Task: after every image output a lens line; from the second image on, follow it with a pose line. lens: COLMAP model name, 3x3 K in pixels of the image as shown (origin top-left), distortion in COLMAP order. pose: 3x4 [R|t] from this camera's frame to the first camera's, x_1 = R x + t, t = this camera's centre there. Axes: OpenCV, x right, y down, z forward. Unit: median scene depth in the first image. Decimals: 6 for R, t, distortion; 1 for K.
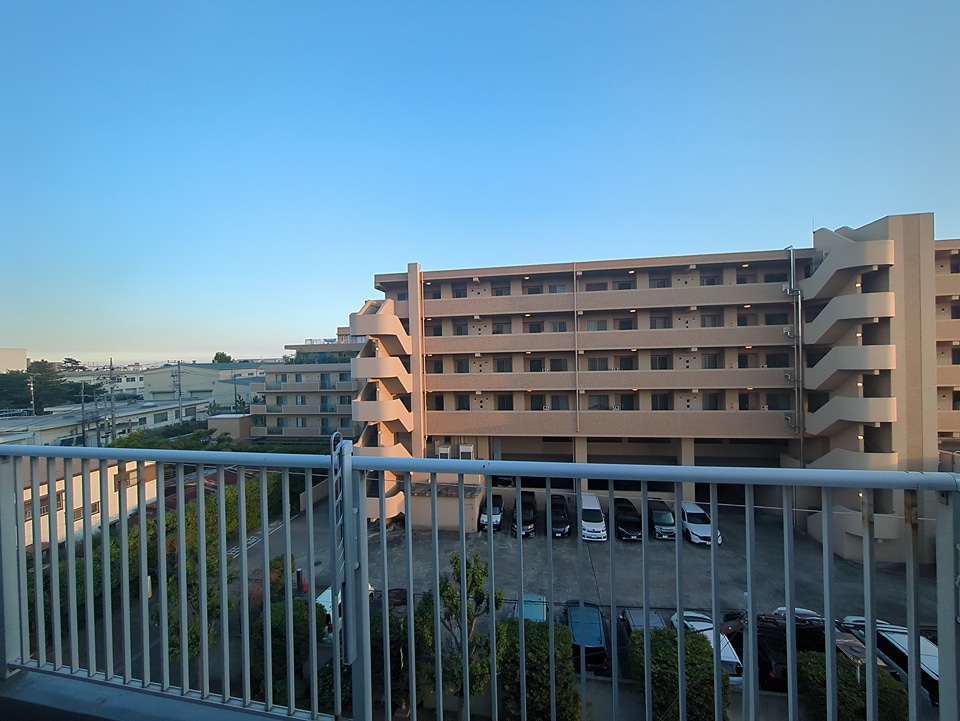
lens RADIAL K [[380.2, 0, 482.0], [0, 380.2, 362.7], [0, 0, 1]] dist [0.000987, 0.000408]
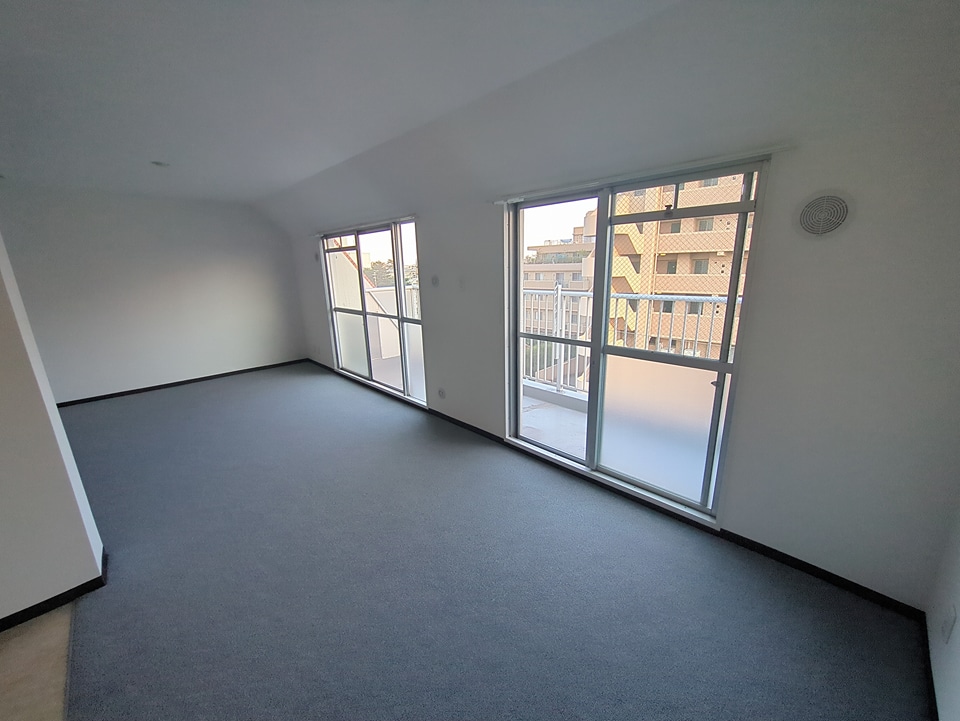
lens RADIAL K [[380.2, 0, 477.8], [0, 380.2, 361.4], [0, 0, 1]] dist [0.000987, 0.000408]
pose [[0.825315, 0.140057, -0.547027, 0.160172], [0.001598, 0.968168, 0.250294, 0.005384], [0.564670, -0.207446, 0.798820, -0.360930]]
